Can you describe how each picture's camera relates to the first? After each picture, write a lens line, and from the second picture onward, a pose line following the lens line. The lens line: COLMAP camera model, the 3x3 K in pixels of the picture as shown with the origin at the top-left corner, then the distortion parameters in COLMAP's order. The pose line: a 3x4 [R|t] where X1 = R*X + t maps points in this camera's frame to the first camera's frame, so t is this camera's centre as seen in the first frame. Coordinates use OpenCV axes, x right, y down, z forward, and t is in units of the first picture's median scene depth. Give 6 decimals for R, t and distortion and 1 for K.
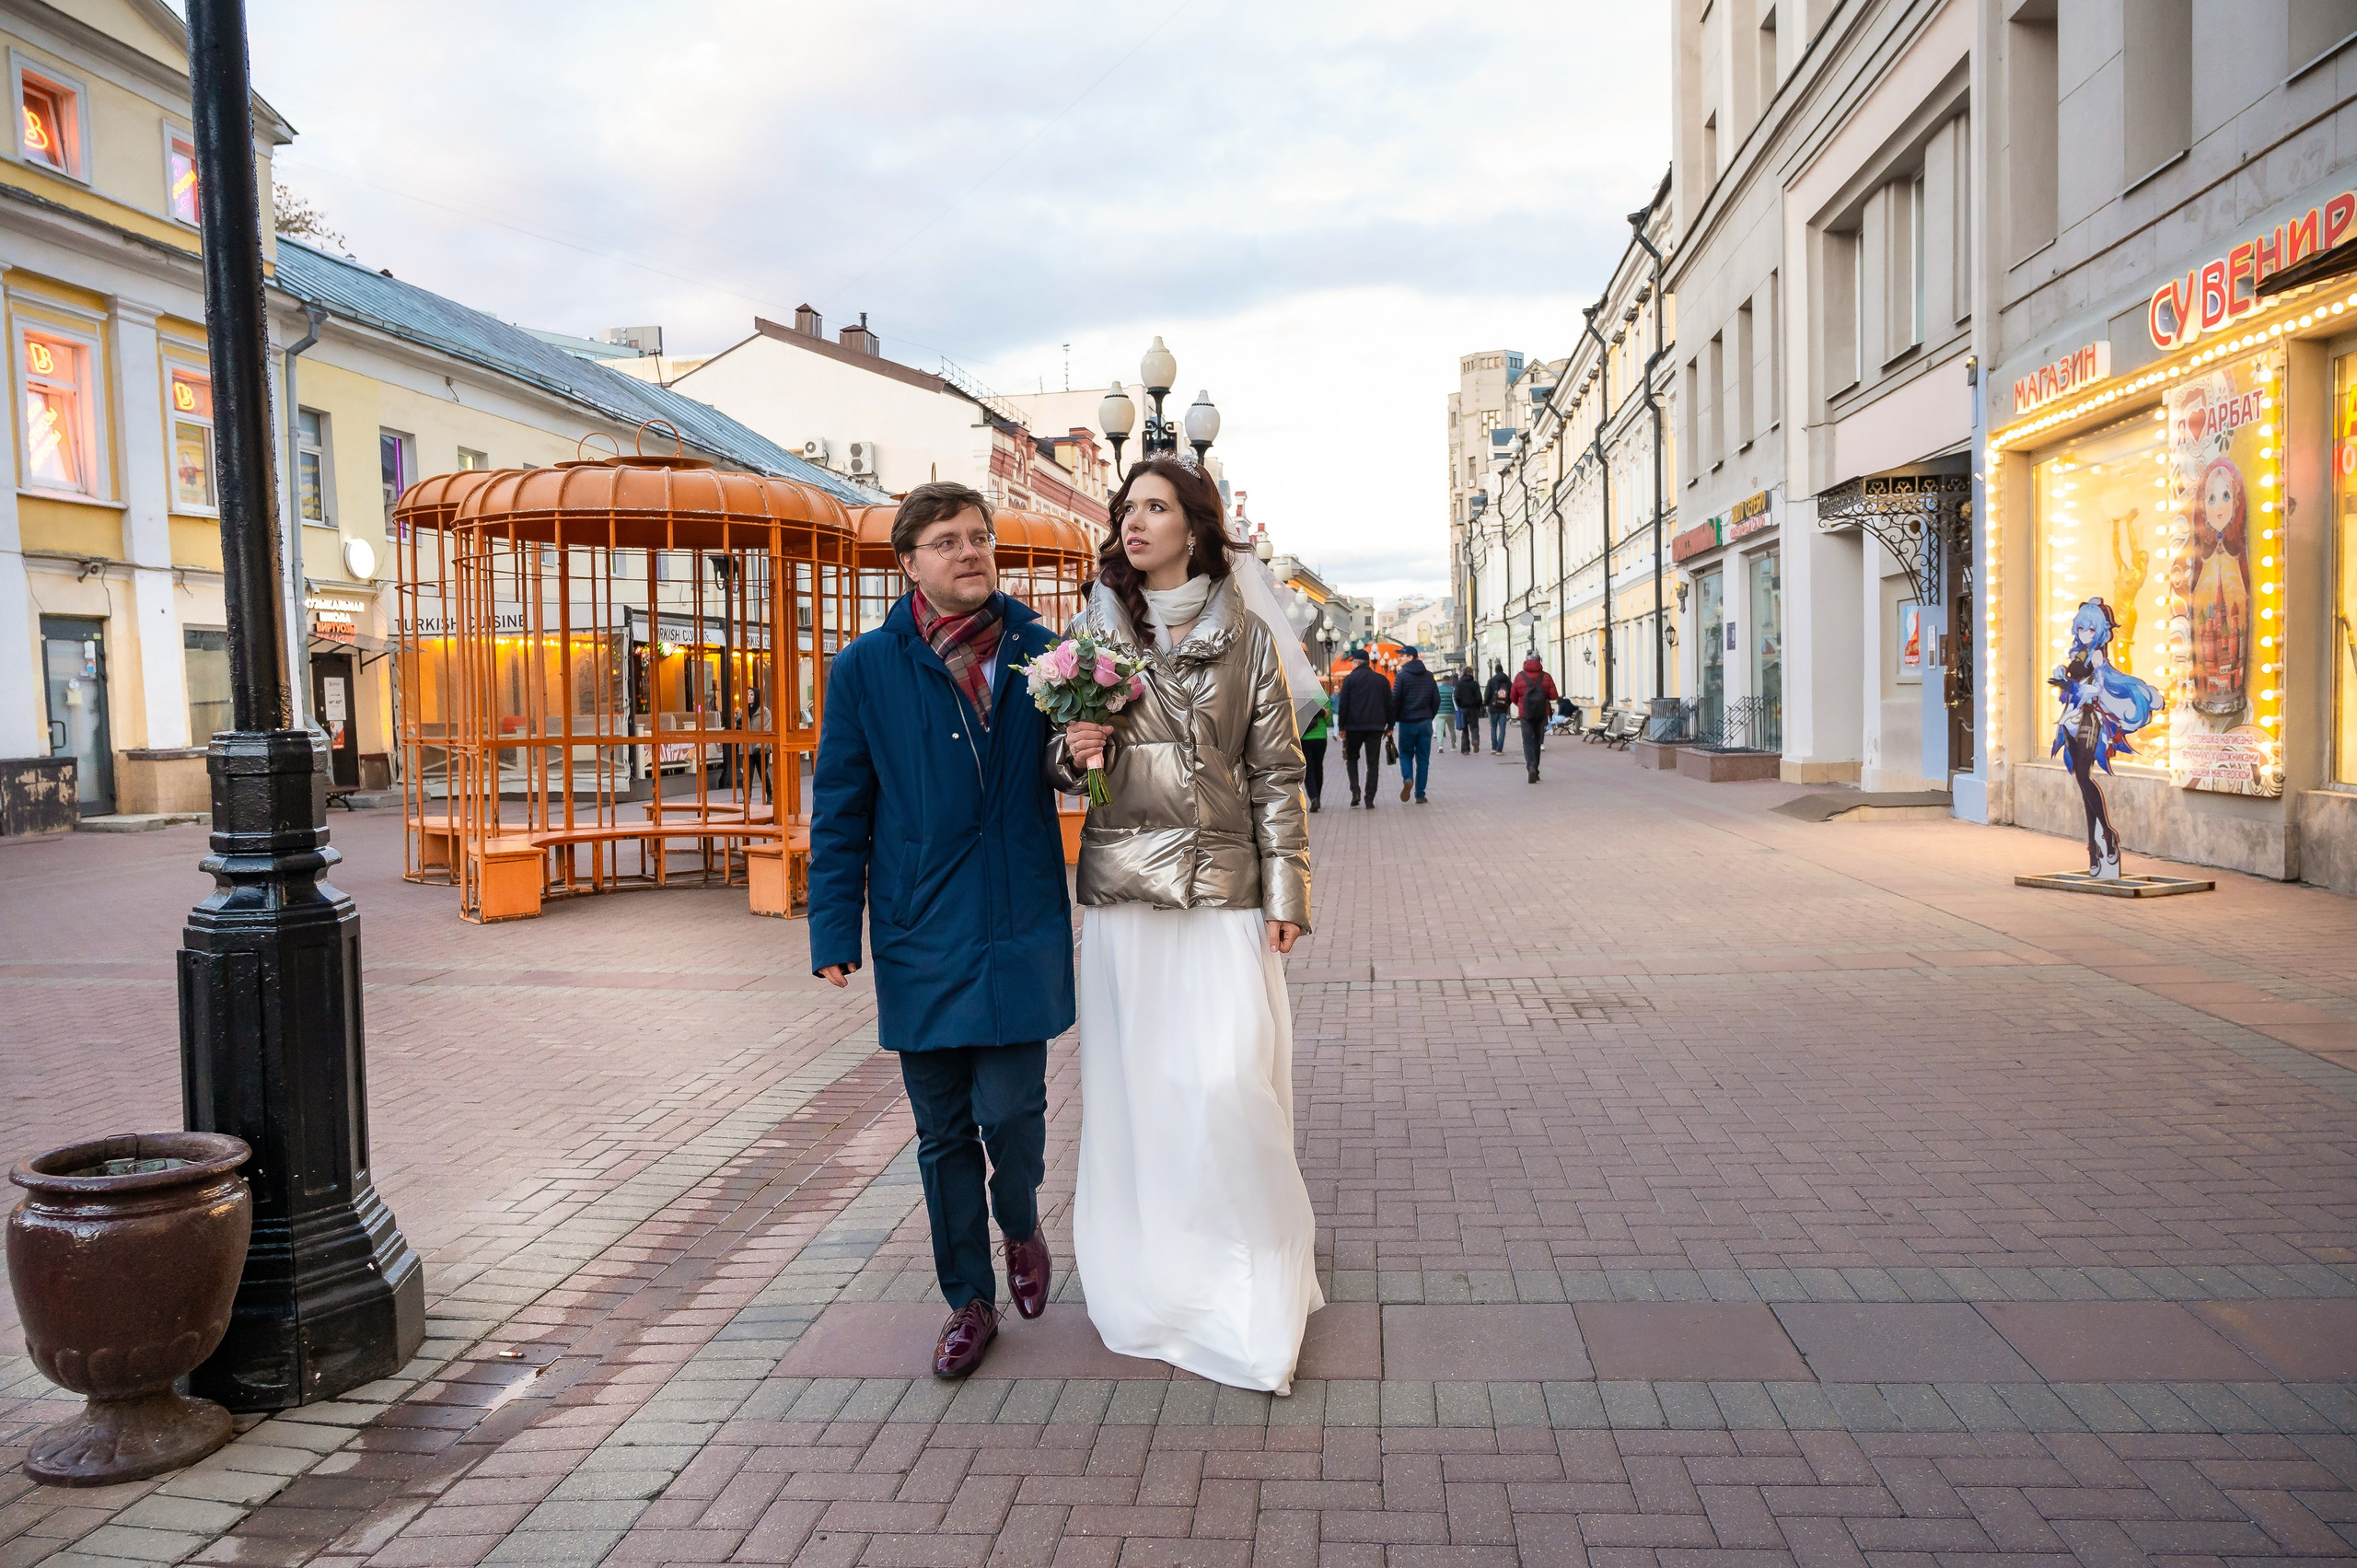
lens RADIAL K [[1678.9, 0, 1185.2], [0, 1678.9, 775.7], [0, 0, 1]] dist [-0.004590, 0.003773]
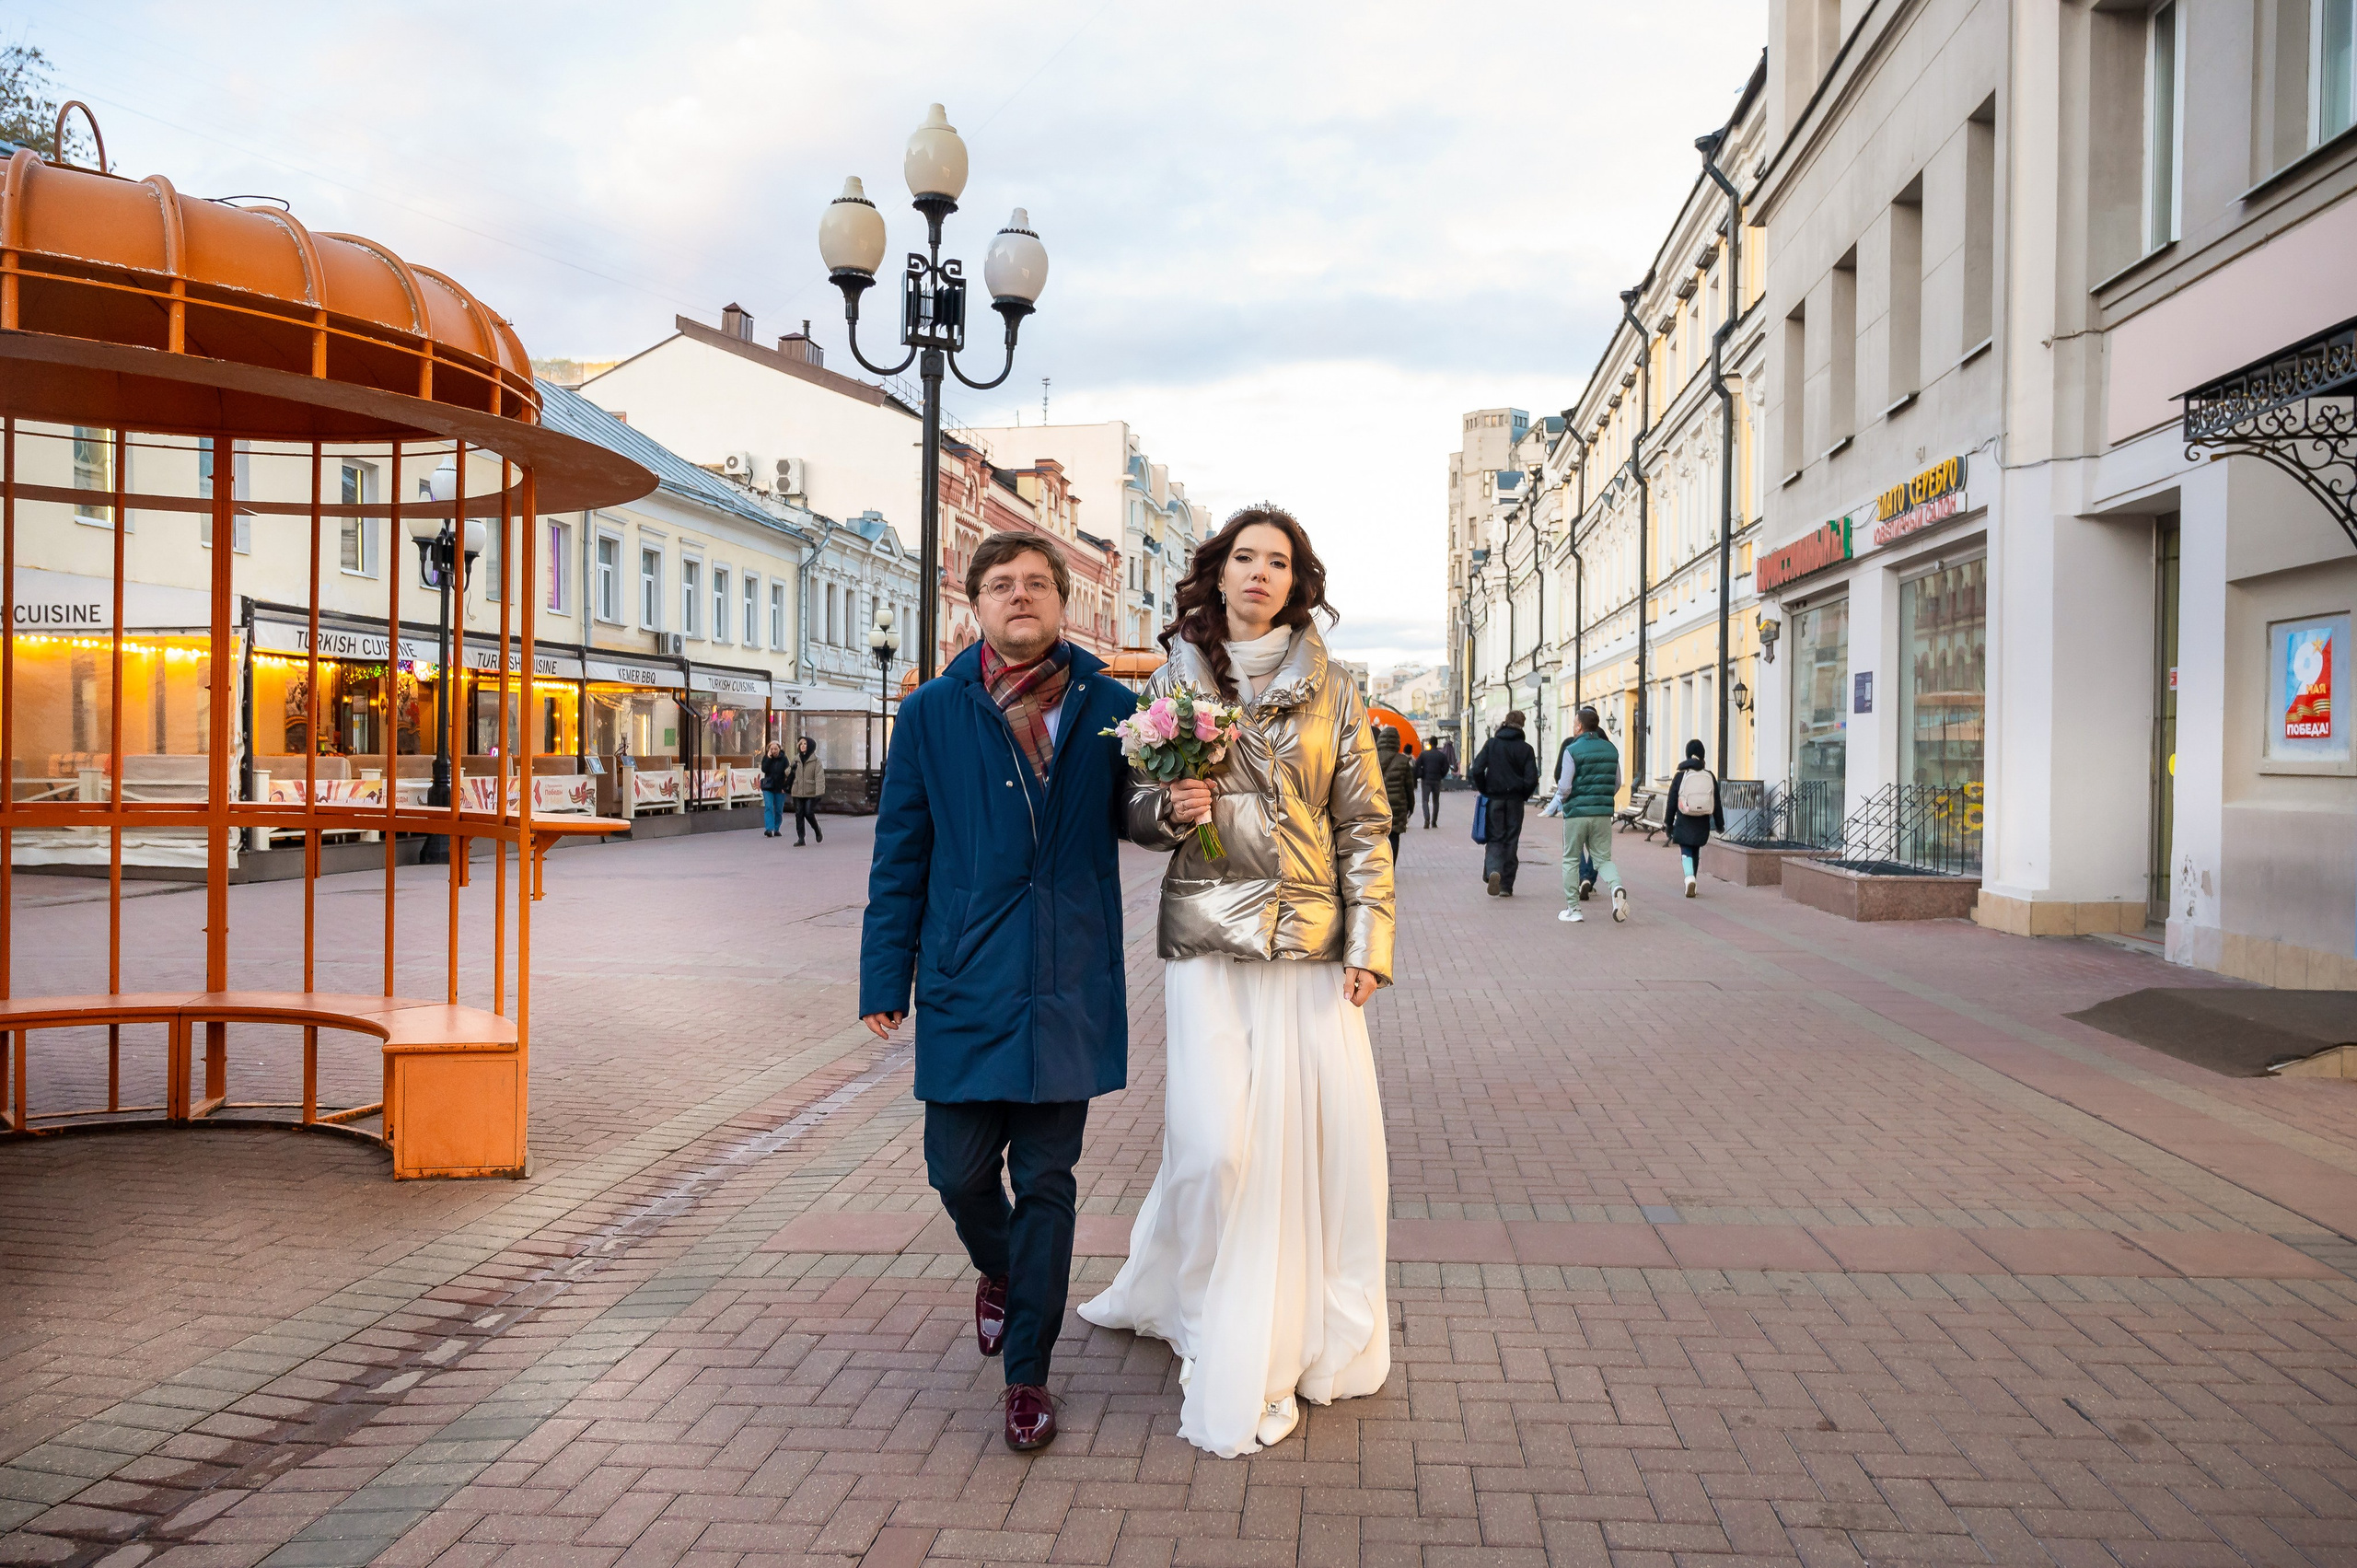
lens RADIAL K [[1678.9, 0, 1195.8], [0, 1678.9, 777.5], [0, 0, 1]] dist [-0.004590, 0.003773]
pose [[0.999396, 0.033145, 0.010418, 0.033353], [-0.032759, 0.998841, -0.035271, -0.010750], [-0.011575, 0.034908, 0.999323, 0.212679]]
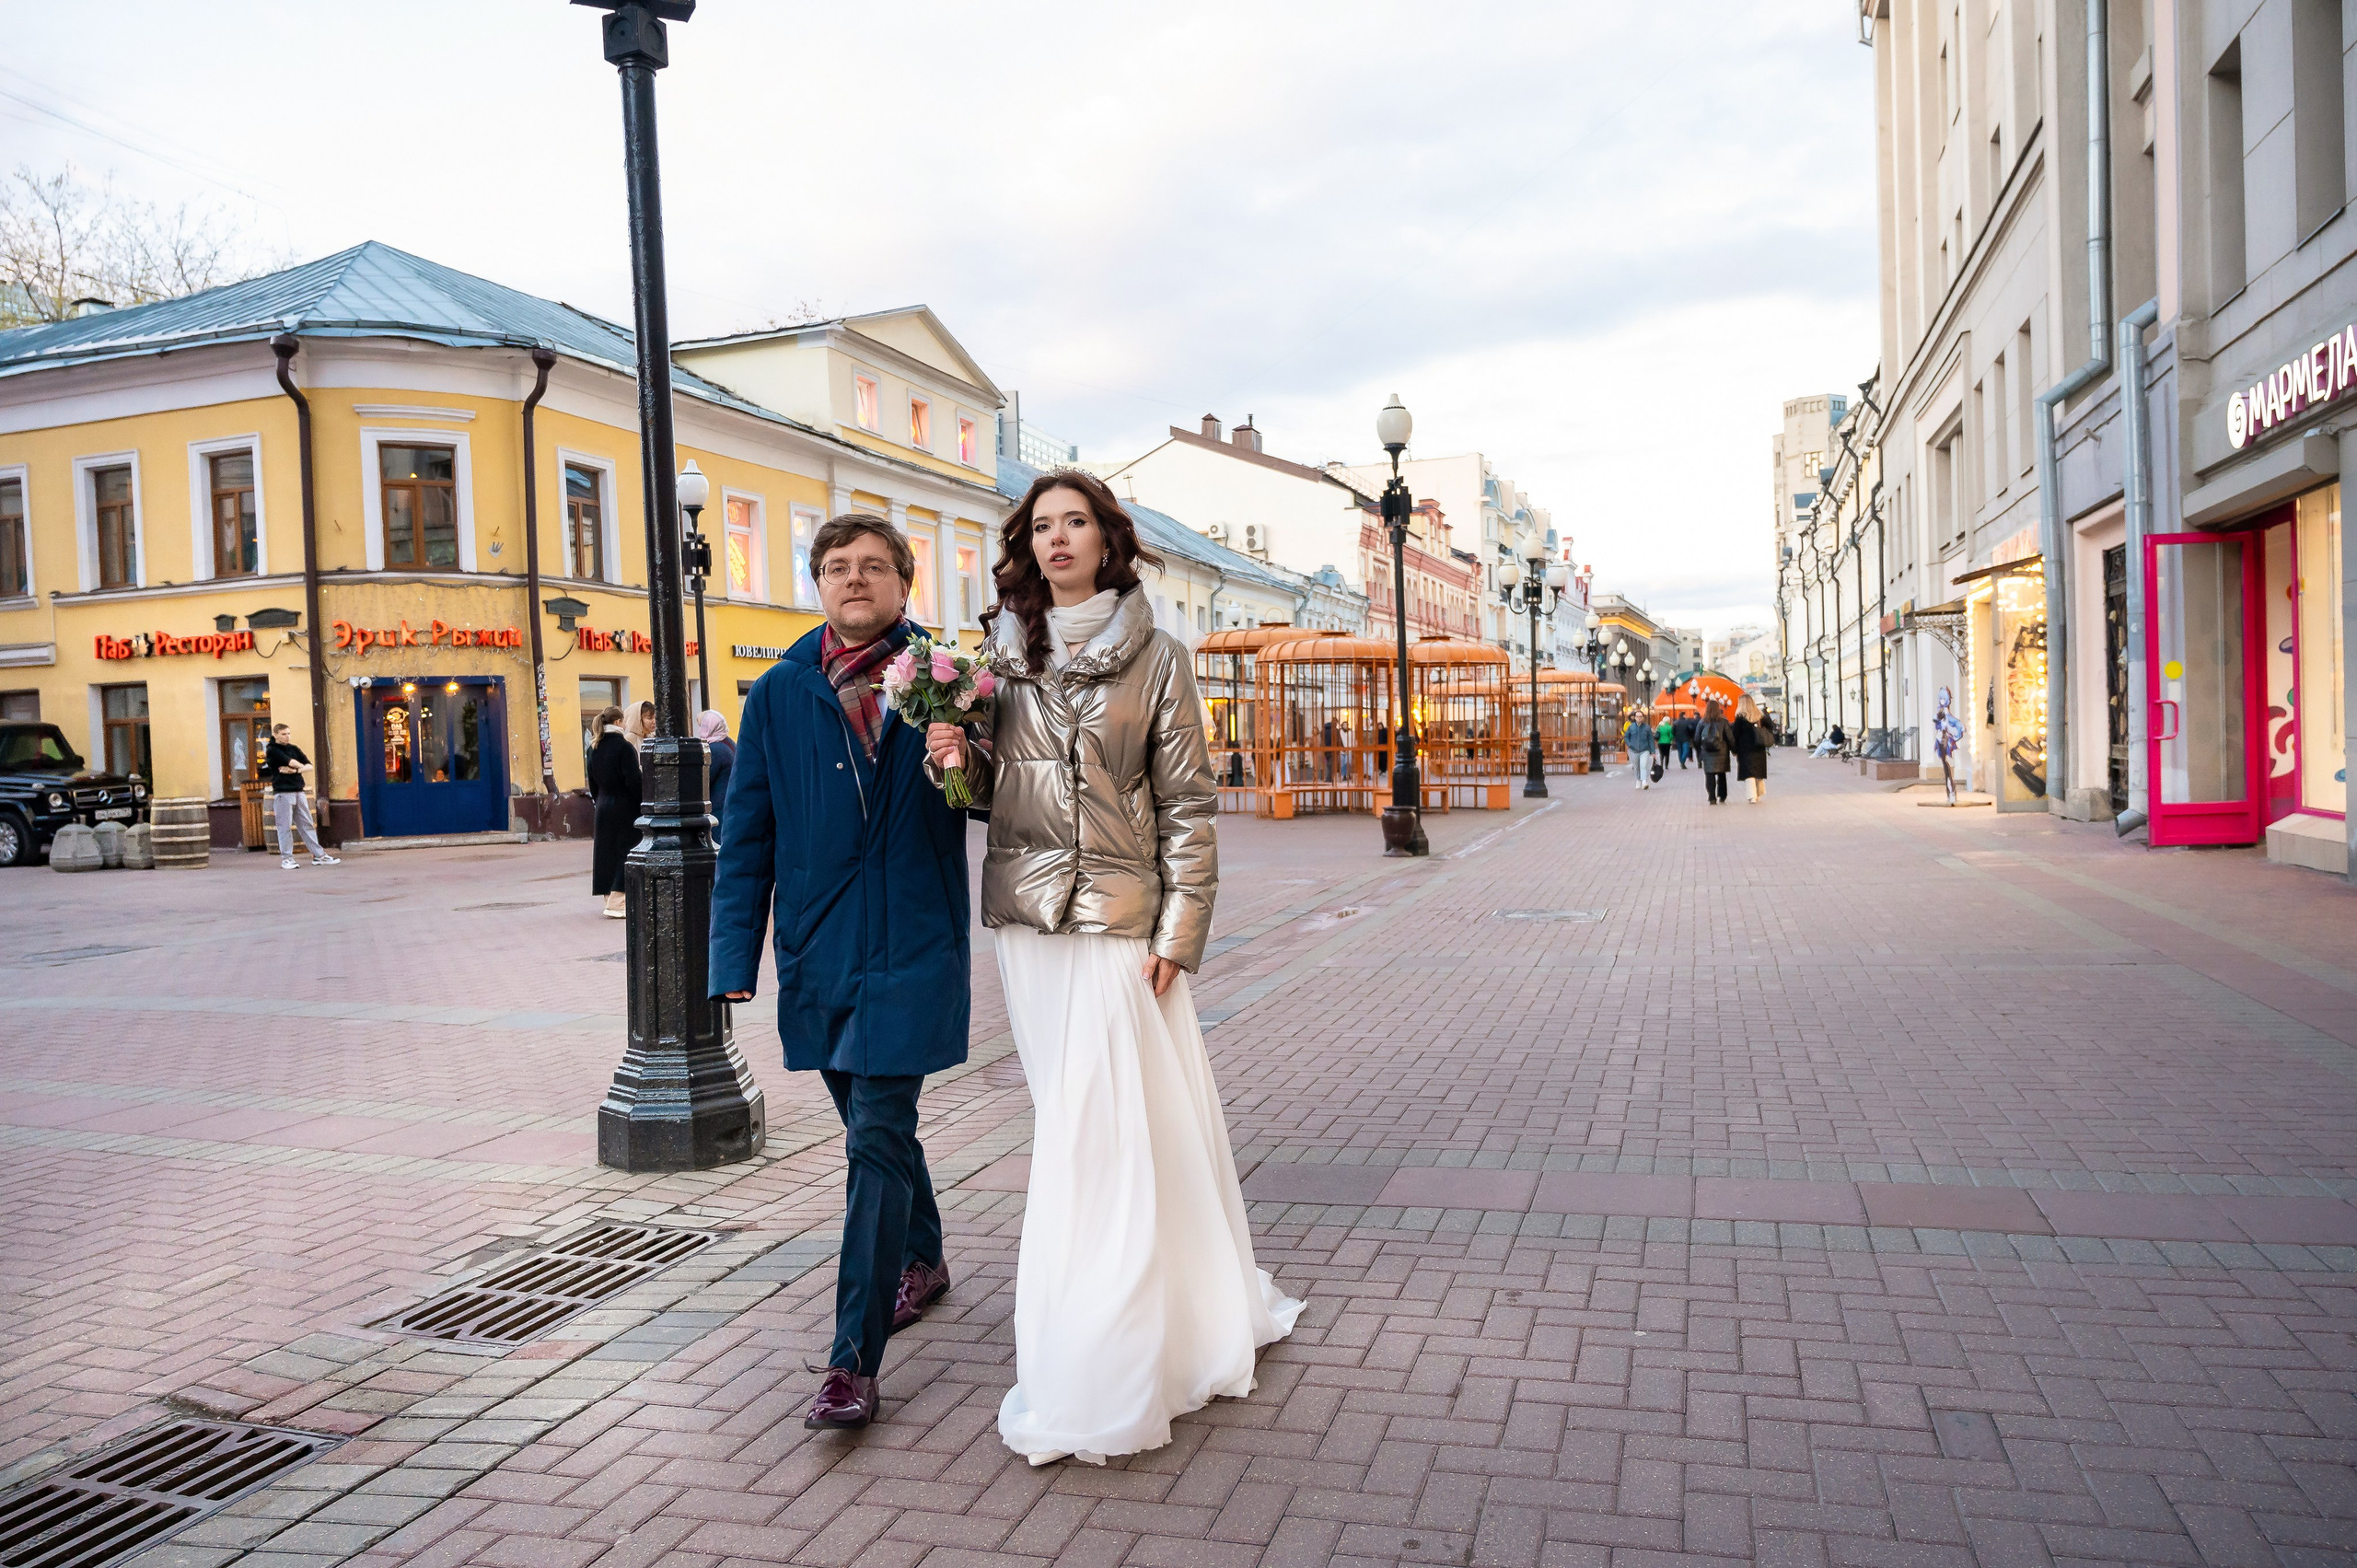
lens RADIAL K [[1678.9, 0, 1185.4], [0, 1678.9, 778.5], [0, 0, 1]] dist [-0.004590, 0.003773]
pose [[0.982086, -0.001002, -0.188433, -0.020262], [-0.002450, 0.999833, -0.018084, 0.018659], [0.188419, 0.018221, 0.981920, -0.396711]]
